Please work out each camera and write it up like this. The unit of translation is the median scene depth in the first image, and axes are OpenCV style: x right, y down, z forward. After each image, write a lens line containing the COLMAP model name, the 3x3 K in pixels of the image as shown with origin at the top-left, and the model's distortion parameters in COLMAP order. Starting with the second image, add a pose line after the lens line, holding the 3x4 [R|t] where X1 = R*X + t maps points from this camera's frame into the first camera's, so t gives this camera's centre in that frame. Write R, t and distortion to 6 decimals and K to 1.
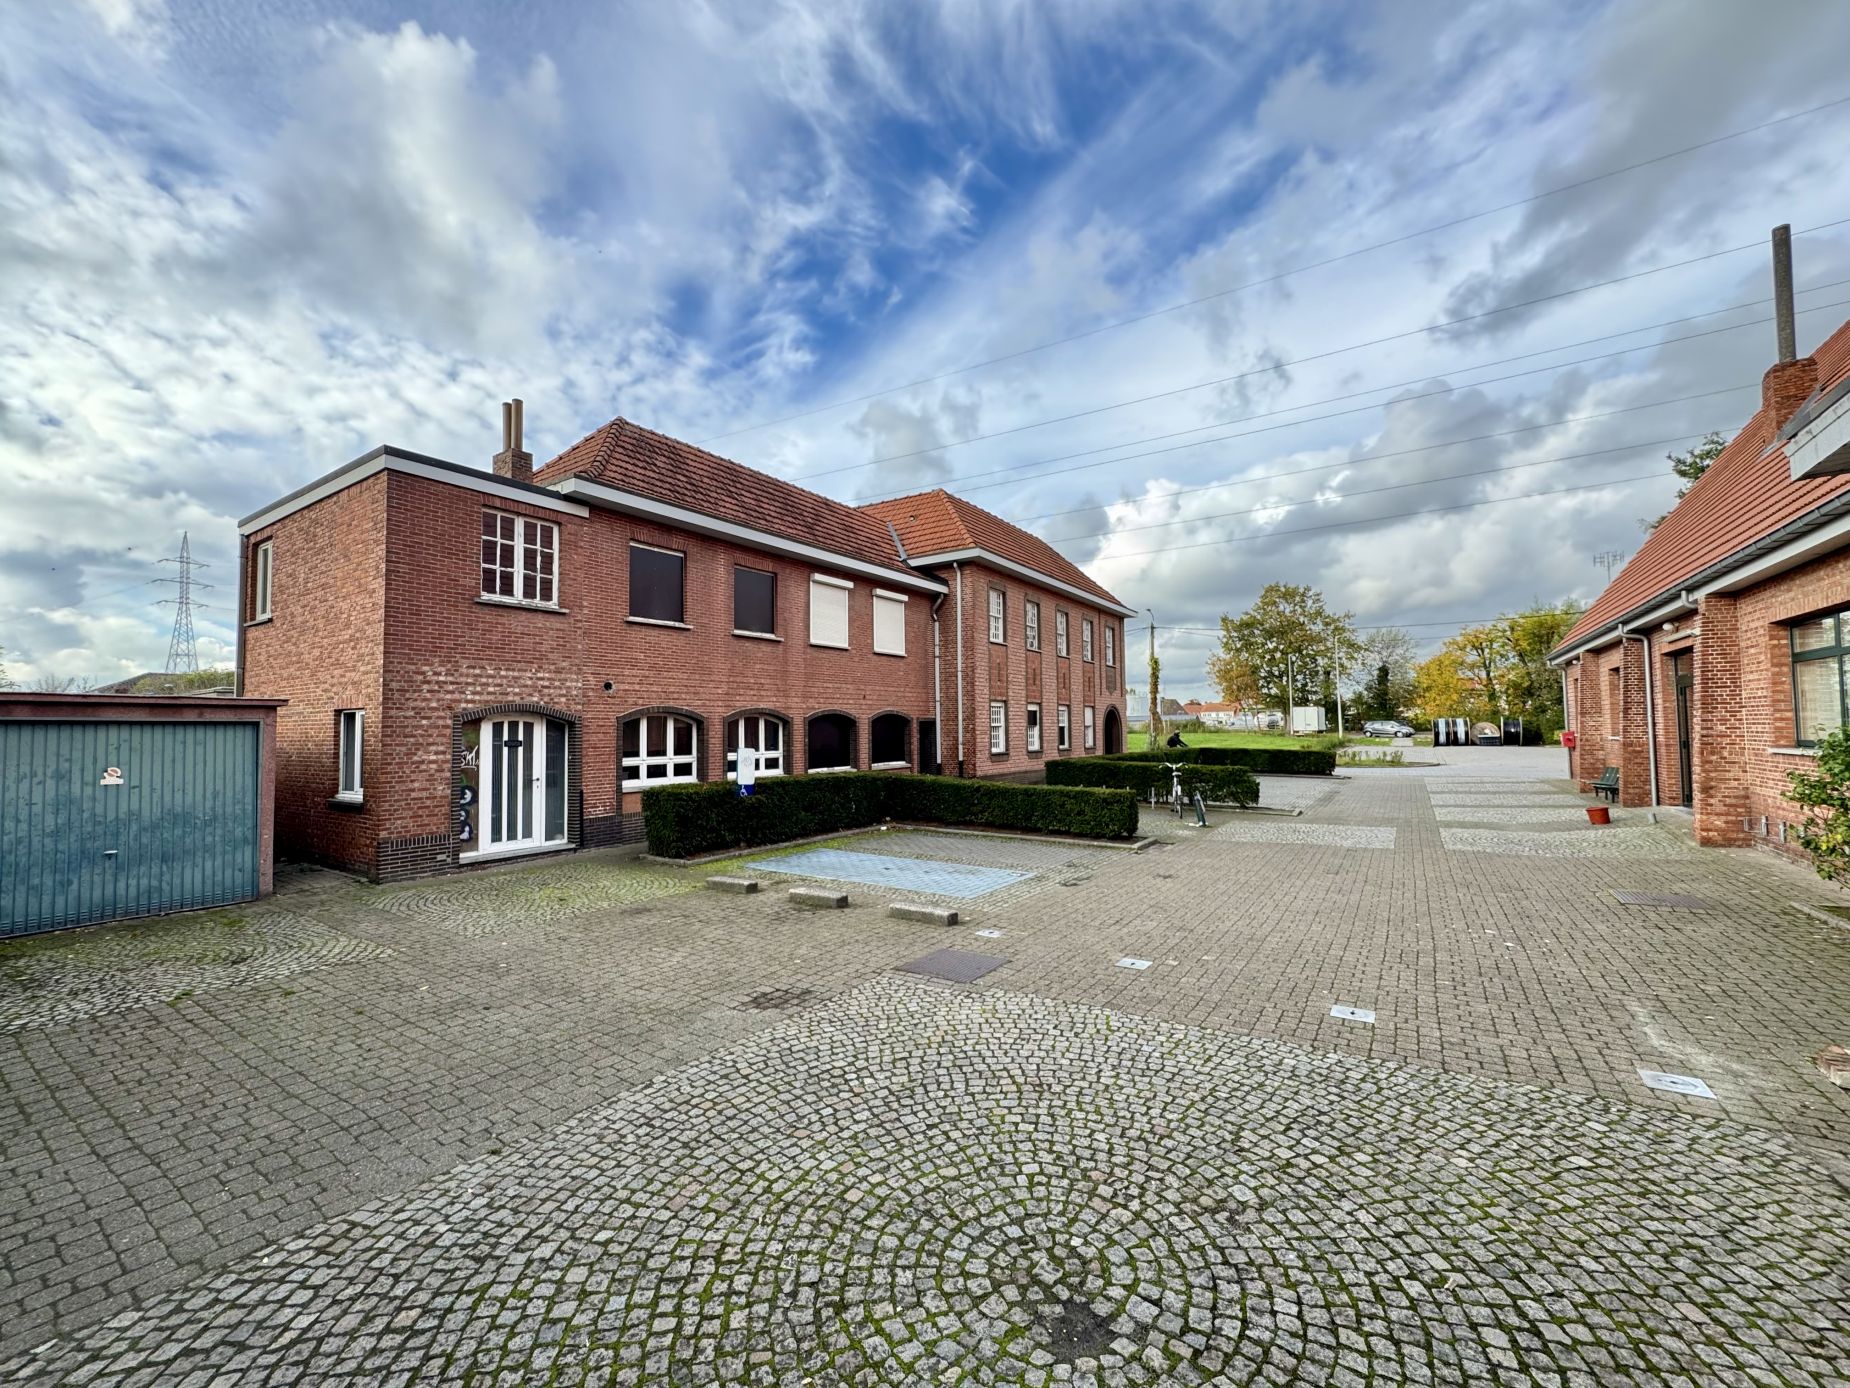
lens RADIAL K [[739.5, 0, 930.5], [0, 739.5, 705.3], [0, 0, 1]] dist [-0.000829, -0.000147]
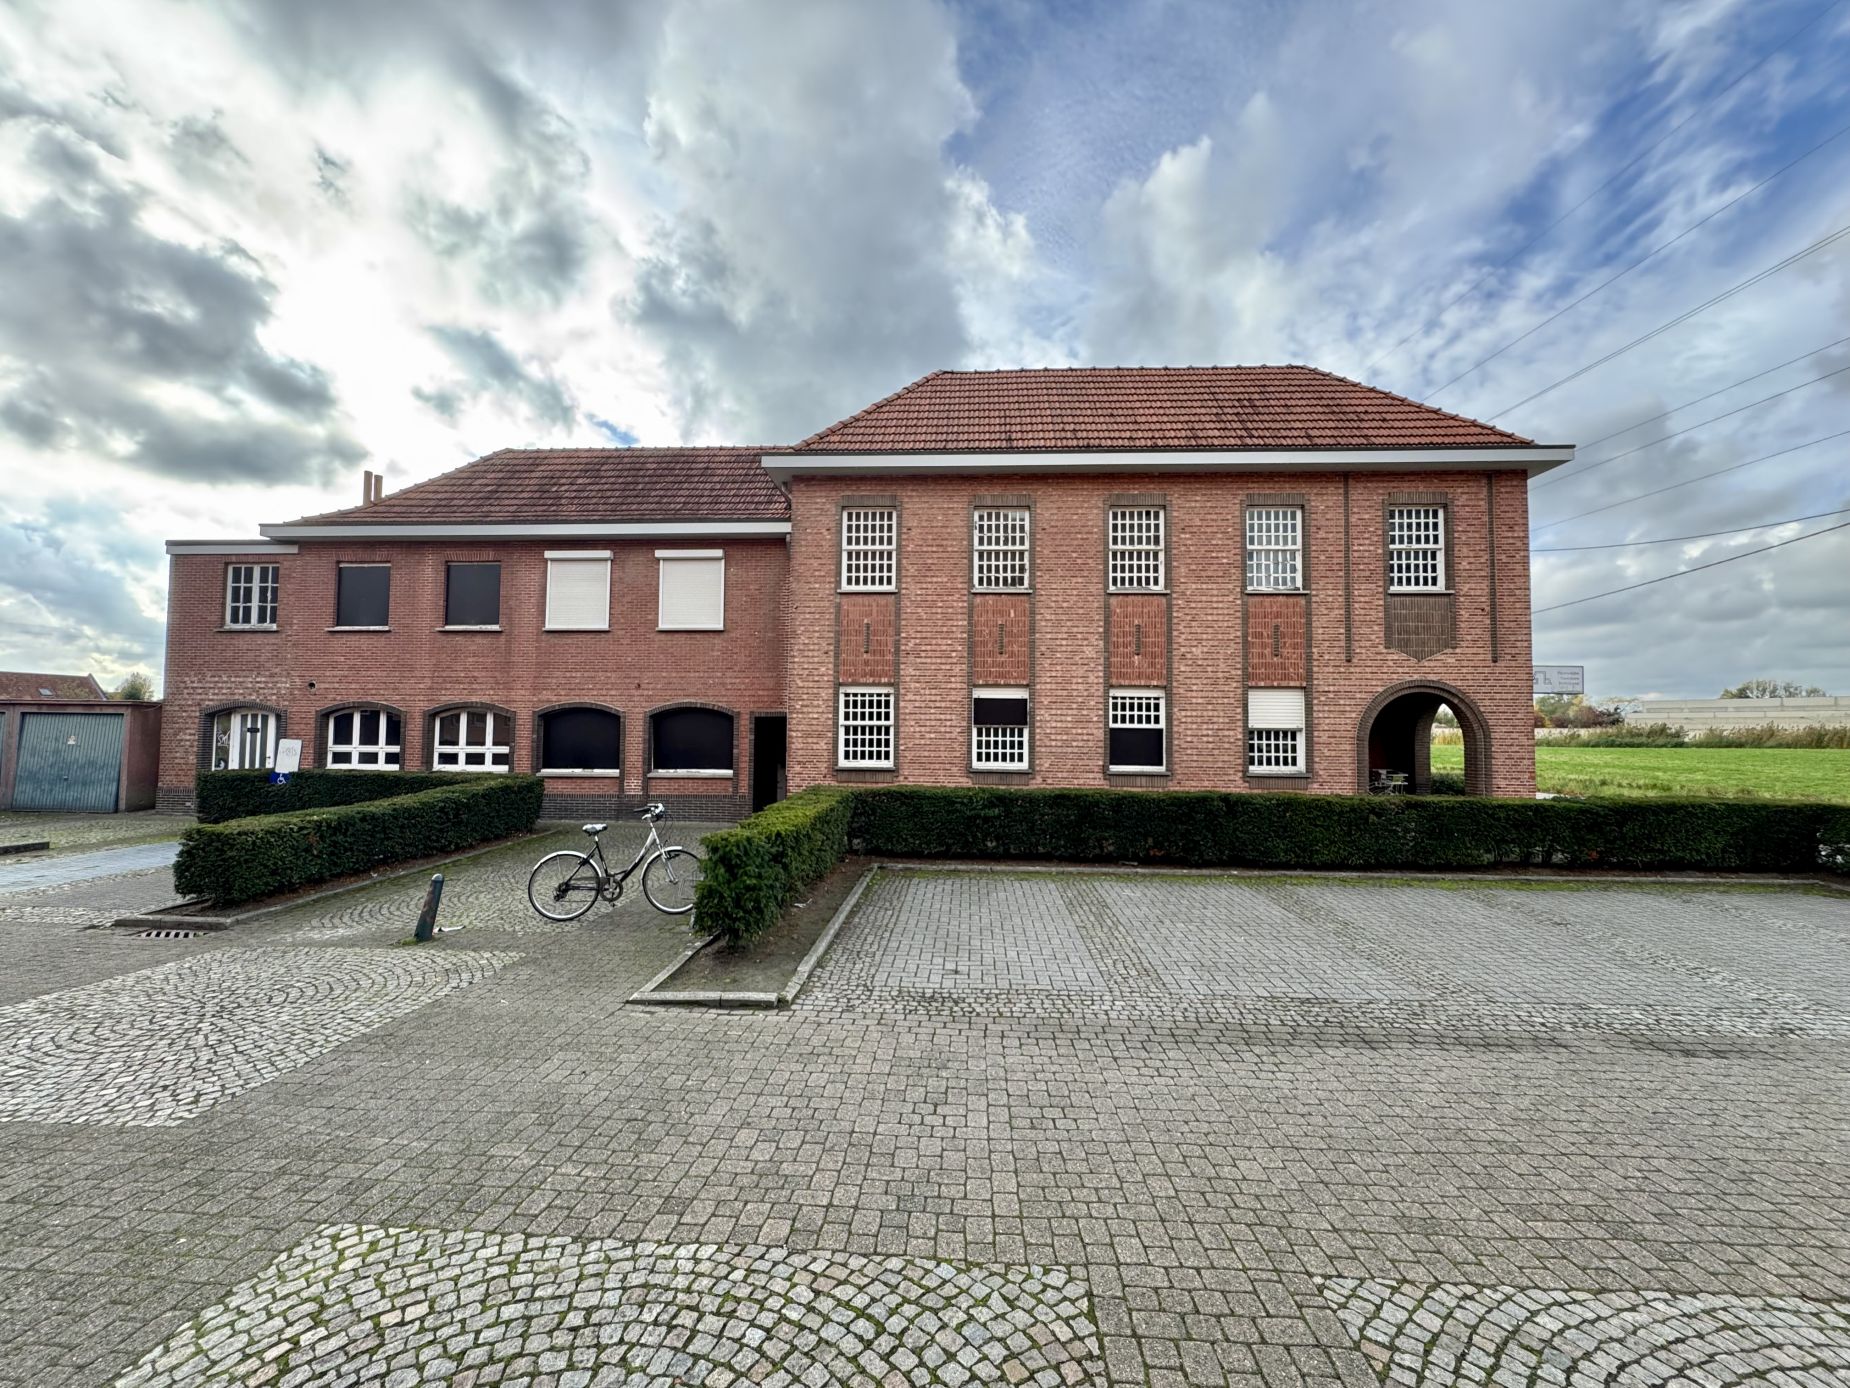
lens RADIAL K [[718.7, 0, 924.1], [0, 718.7, 708.3], [0, 0, 1]] dist [-0.001928, -0.000100]
pose [[0.504303, -0.015550, -0.863387, 0.849760], [0.012757, 0.999863, -0.010556, 0.028707], [0.863432, -0.005691, 0.504432, 0.979154]]
